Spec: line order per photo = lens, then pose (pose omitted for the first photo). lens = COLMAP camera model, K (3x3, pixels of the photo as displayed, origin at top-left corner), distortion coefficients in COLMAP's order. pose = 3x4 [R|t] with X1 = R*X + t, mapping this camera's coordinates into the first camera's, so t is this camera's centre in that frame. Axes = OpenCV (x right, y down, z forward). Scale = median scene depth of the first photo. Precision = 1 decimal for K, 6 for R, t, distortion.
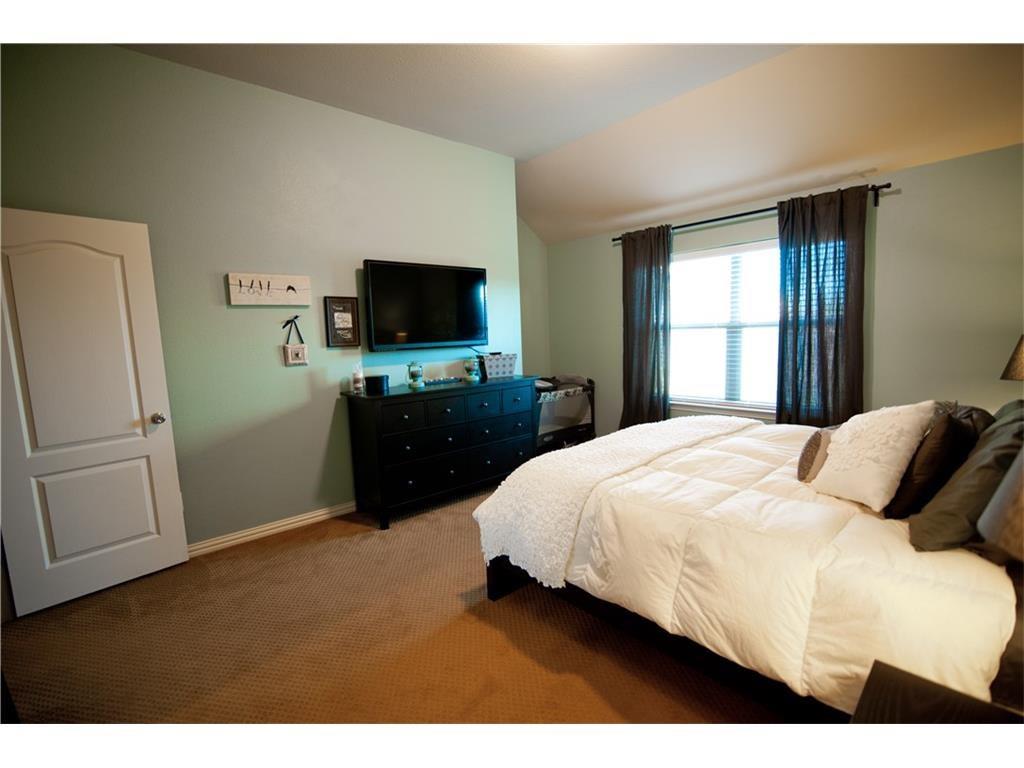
lens RADIAL K [[473.1, 0, 512.0], [0, 473.1, 384.0], [0, 0, 1]] dist [0.000222, -0.000150]
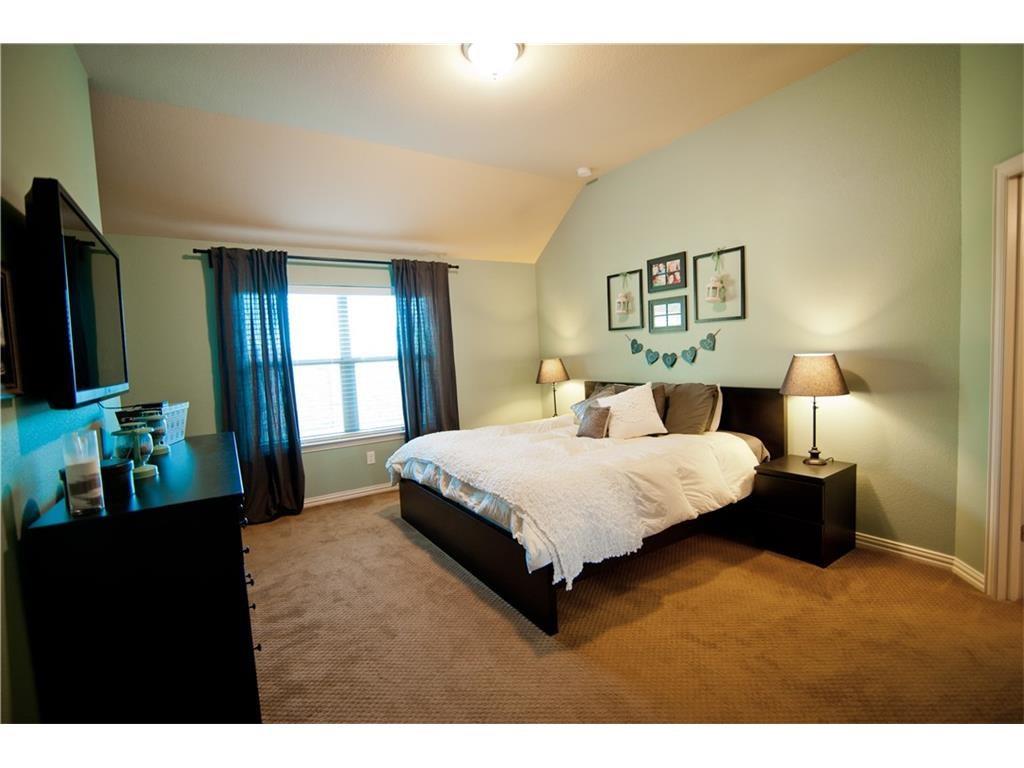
lens RADIAL K [[475.8, 0, 512.0], [0, 475.8, 384.0], [0, 0, 1]] dist [-0.026706, 0.000113]
pose [[0.157238, -0.032303, 0.987032, -0.615962], [0.152775, 0.988229, 0.008004, -0.028895], [-0.975672, 0.149535, 0.160322, 0.559817]]
